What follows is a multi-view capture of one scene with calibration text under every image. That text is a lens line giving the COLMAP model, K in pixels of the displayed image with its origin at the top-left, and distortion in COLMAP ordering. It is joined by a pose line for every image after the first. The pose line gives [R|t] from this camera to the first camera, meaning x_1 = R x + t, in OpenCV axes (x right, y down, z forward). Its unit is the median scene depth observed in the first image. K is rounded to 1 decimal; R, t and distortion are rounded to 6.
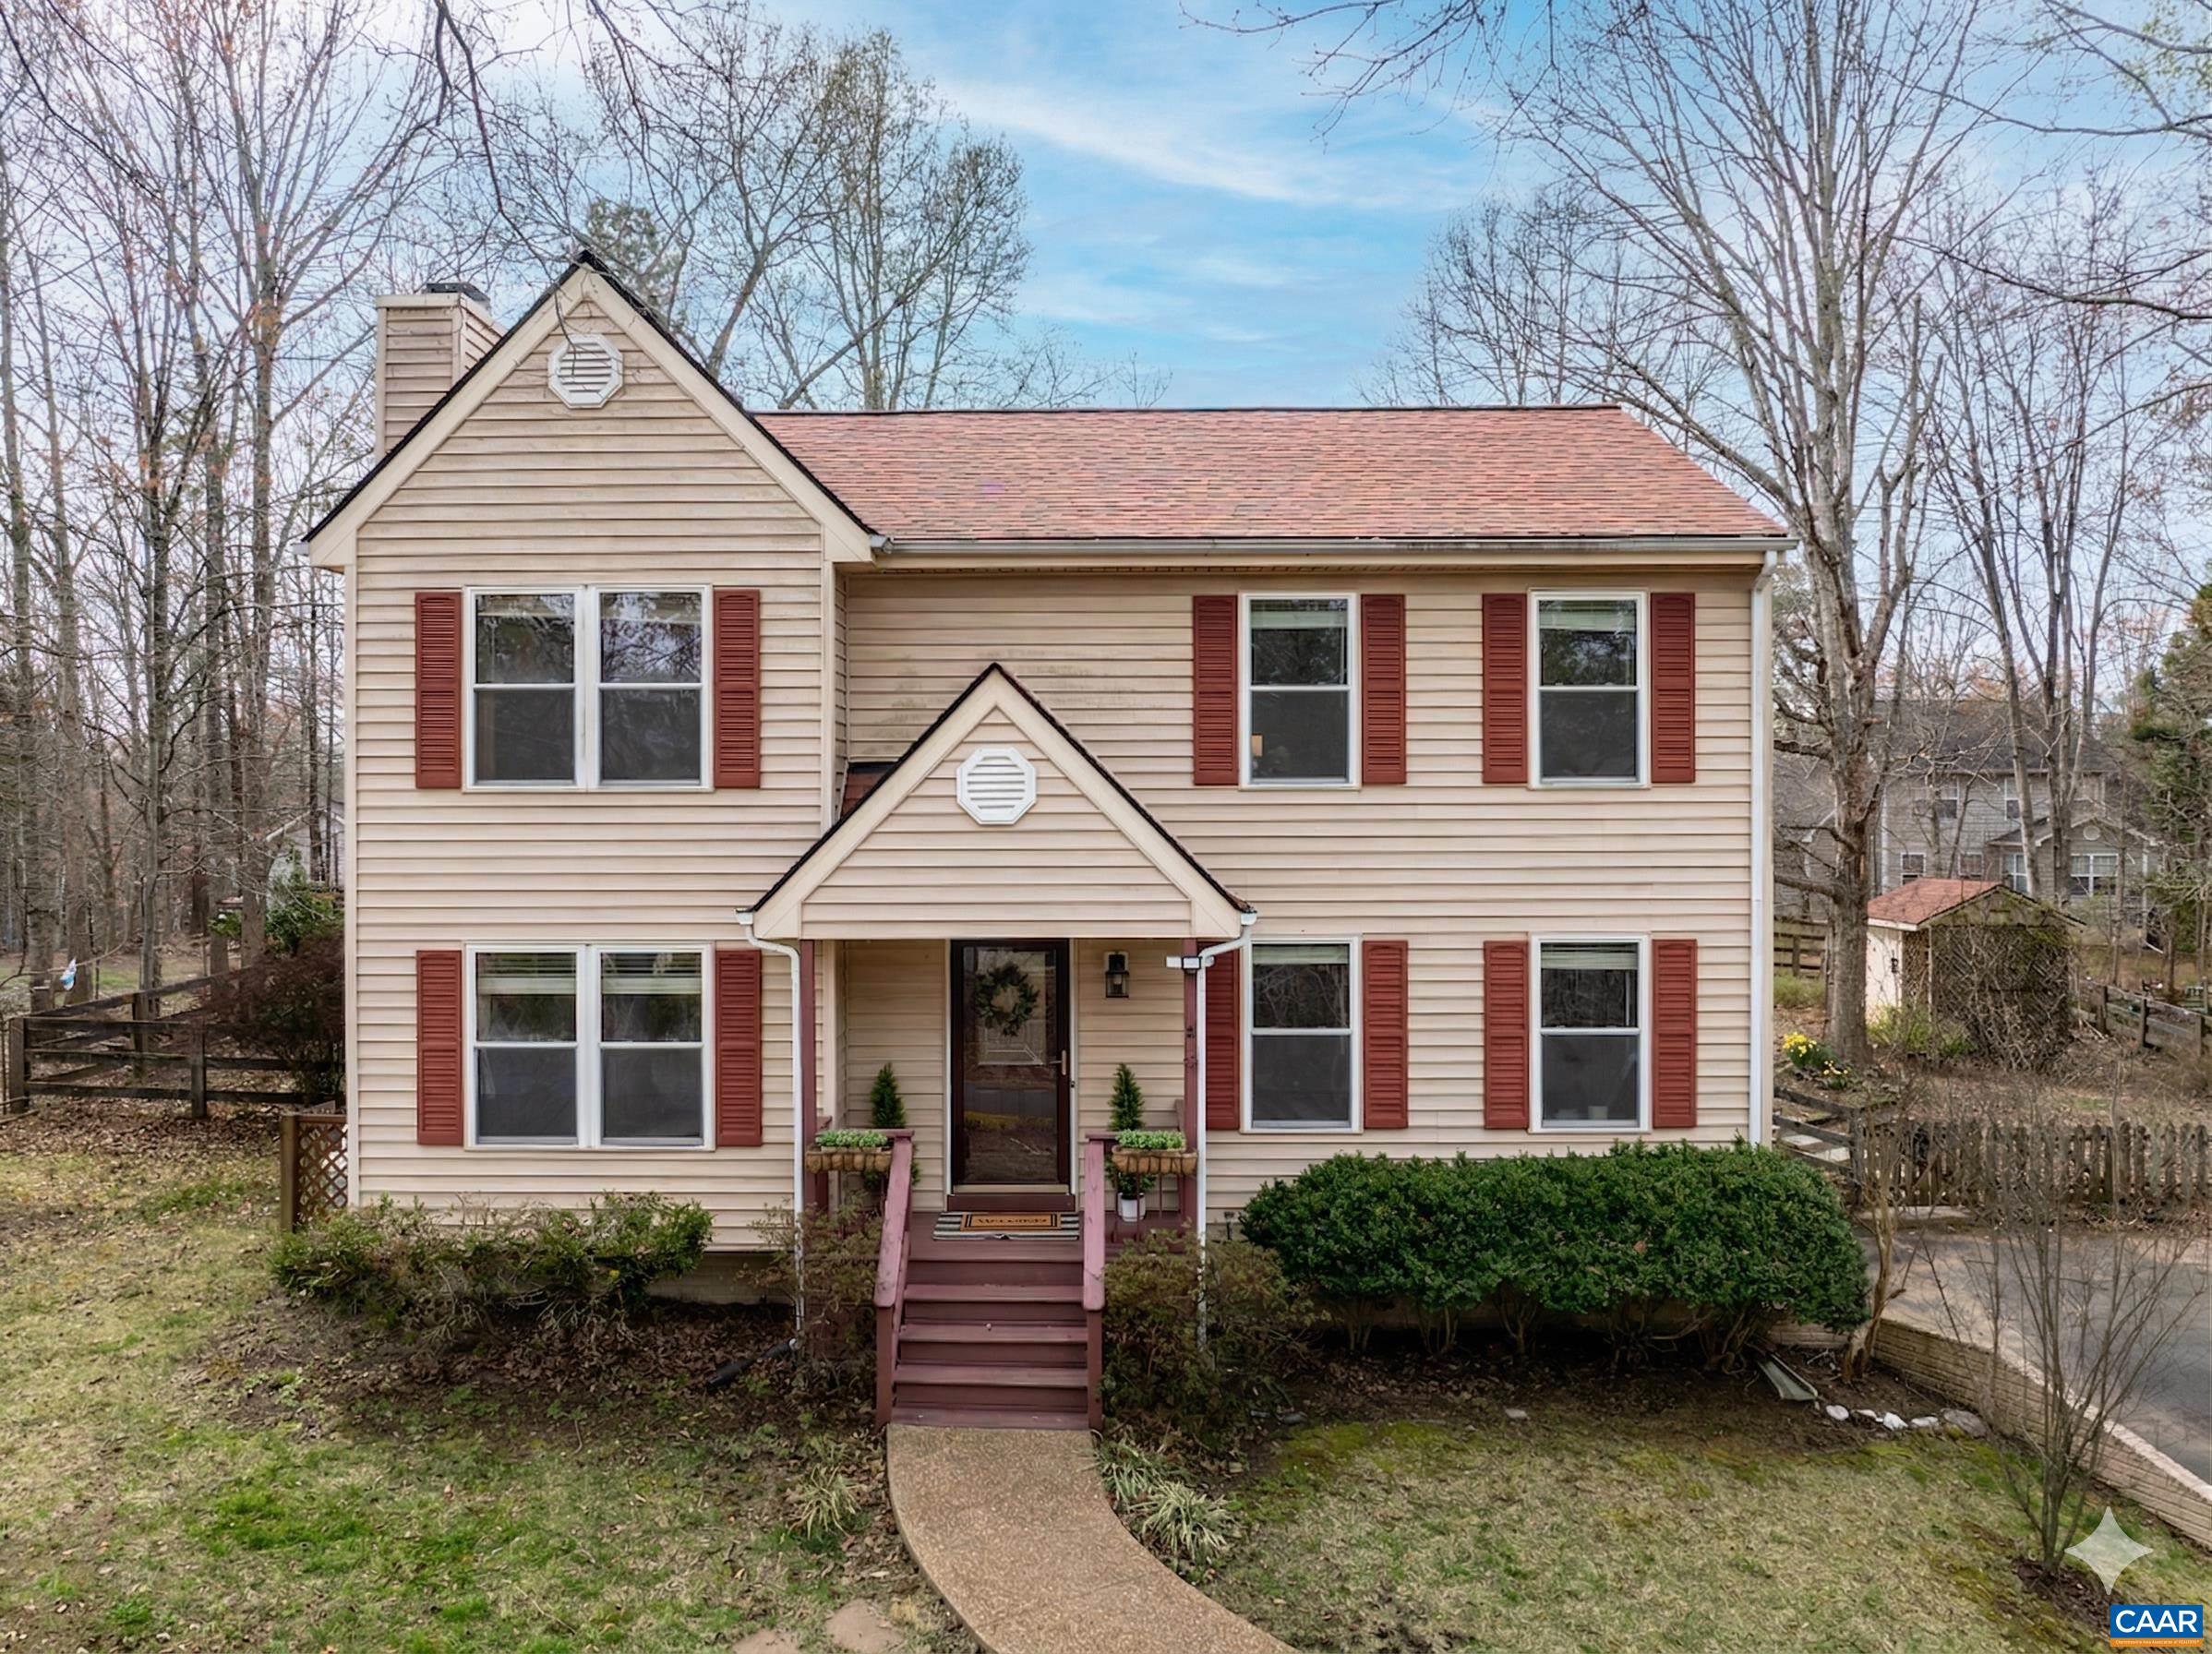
lens RADIAL K [[1649.7, 0, 1105.1], [0, 1649.7, 824.2], [0, 0, 1]] dist [-0.060894, -0.008277]
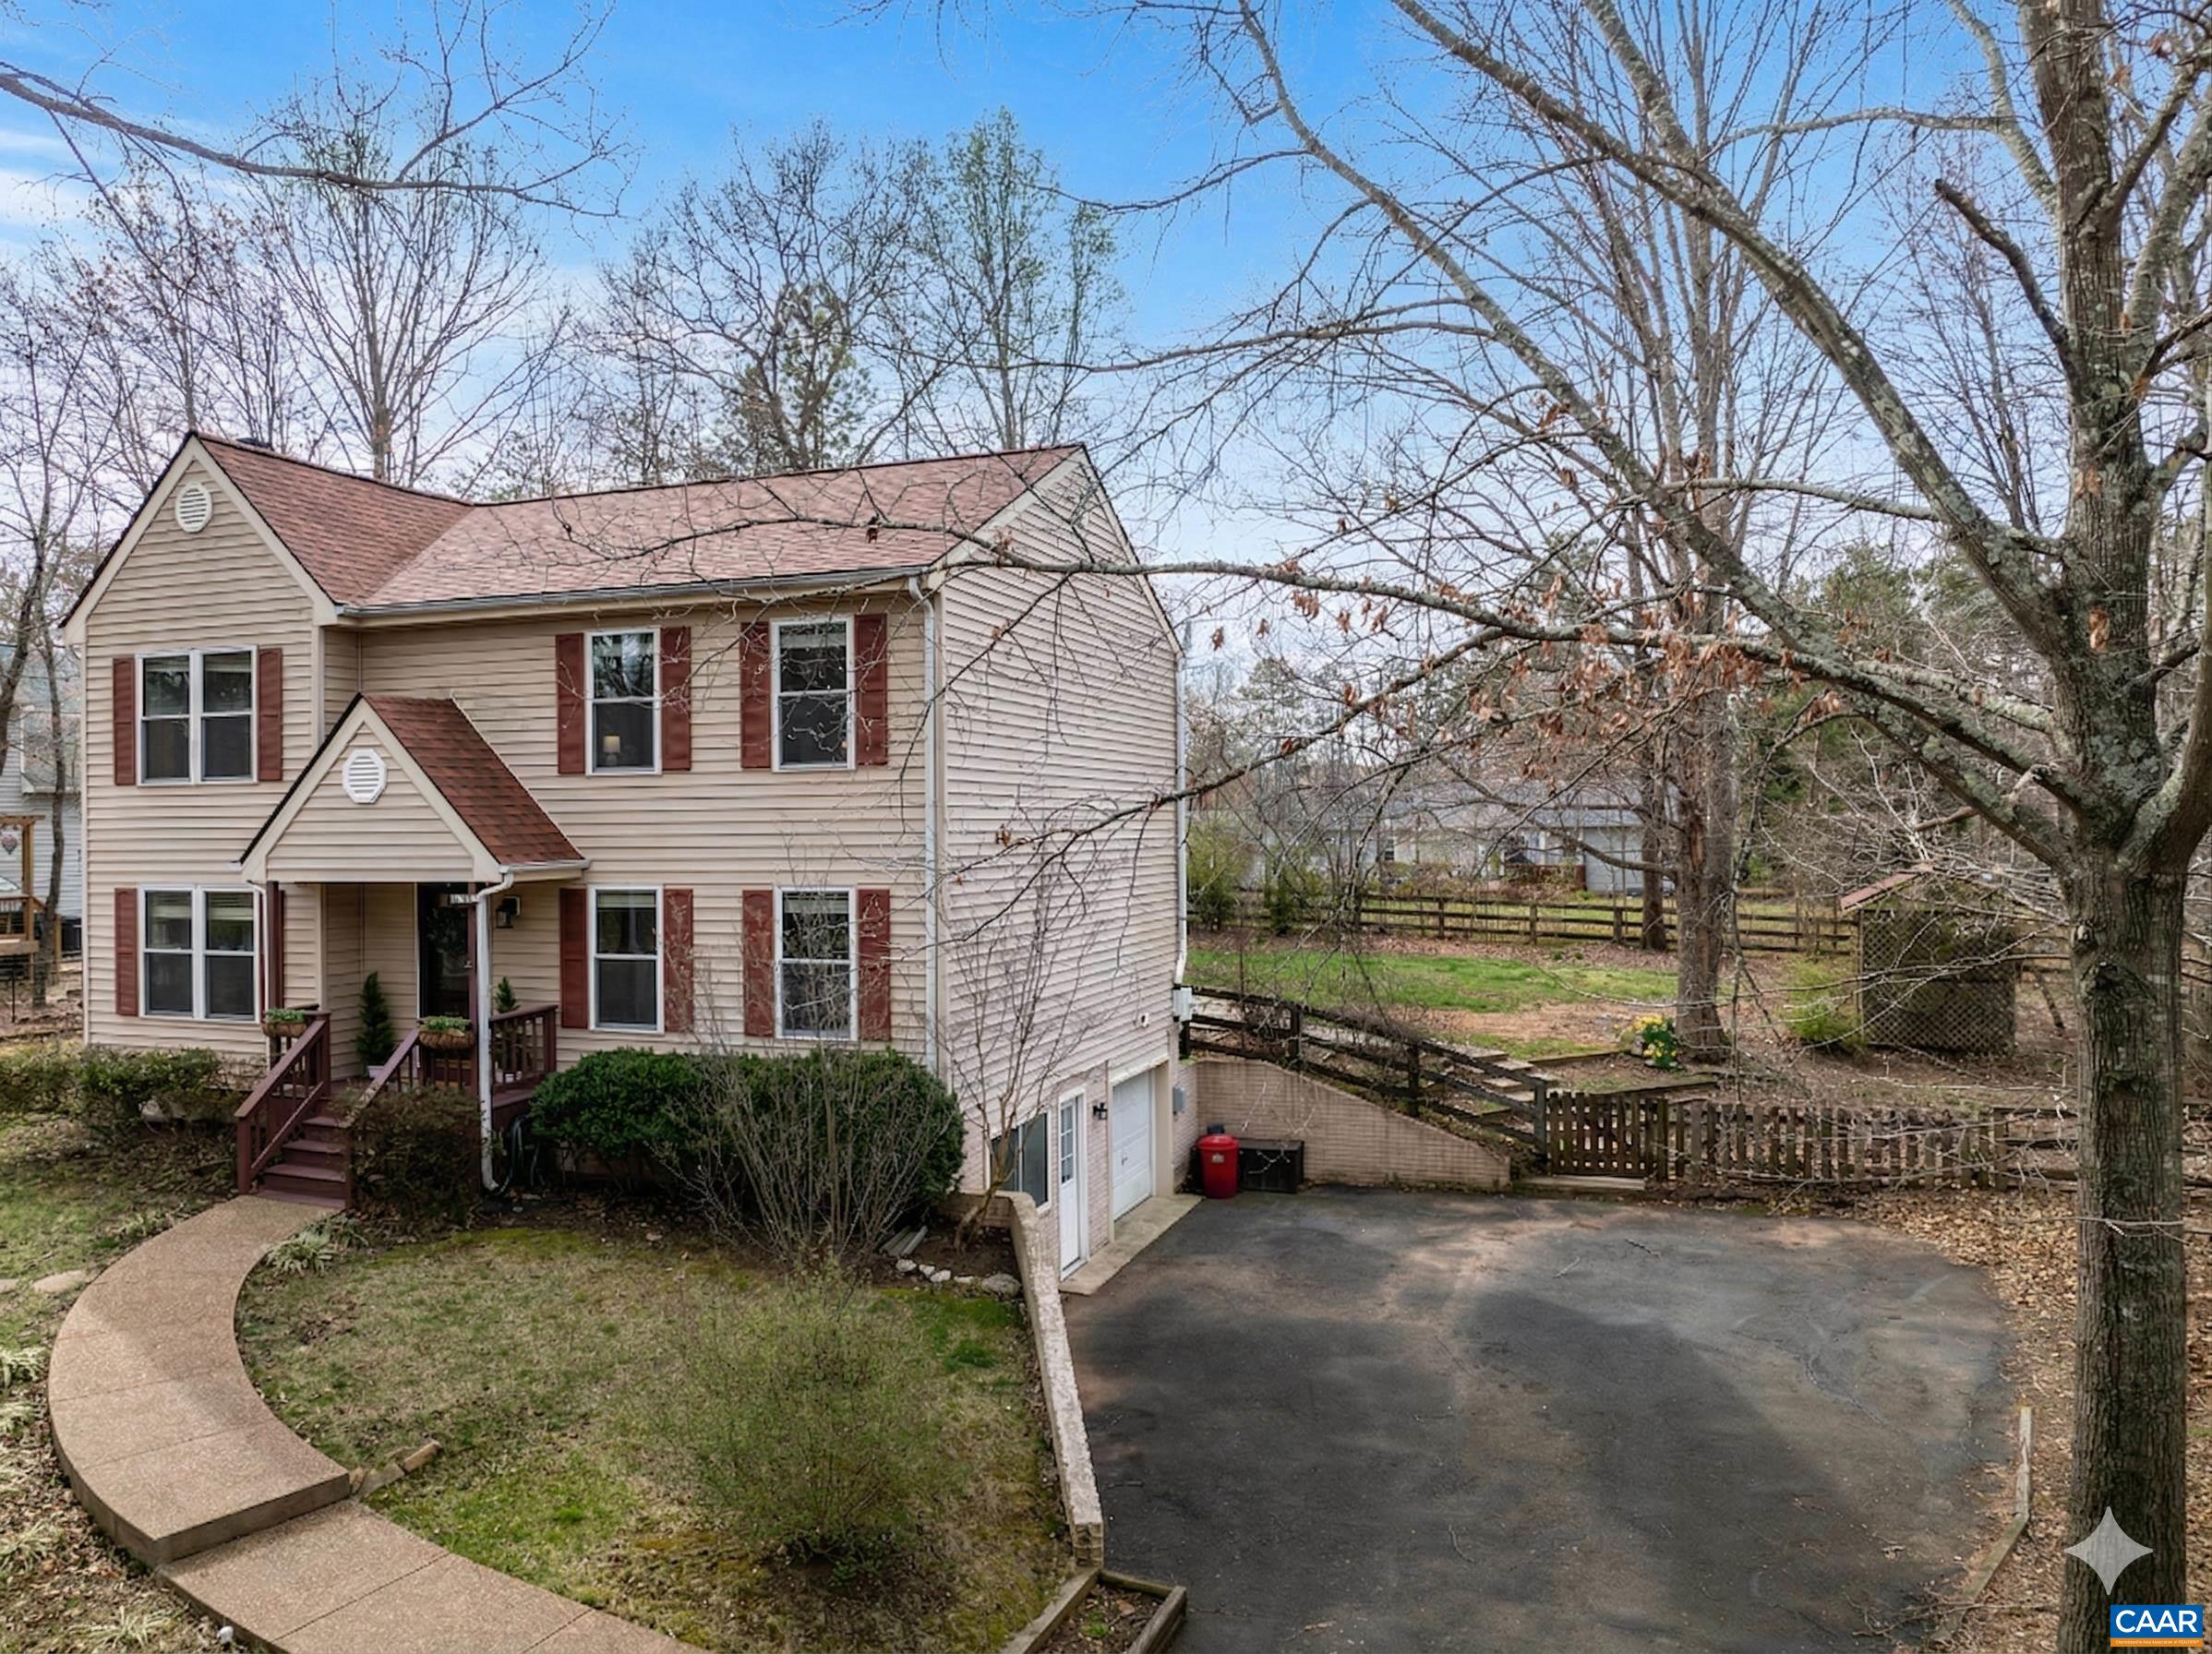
lens RADIAL K [[1649.7, 0, 1107.1], [0, 1649.7, 835.3], [0, 0, 1]] dist [-0.060894, -0.008277]
pose [[0.947765, -0.003482, -0.318951, 0.936441], [0.006871, 0.999931, 0.009502, 0.017757], [0.318896, -0.011198, 0.947724, -0.144437]]
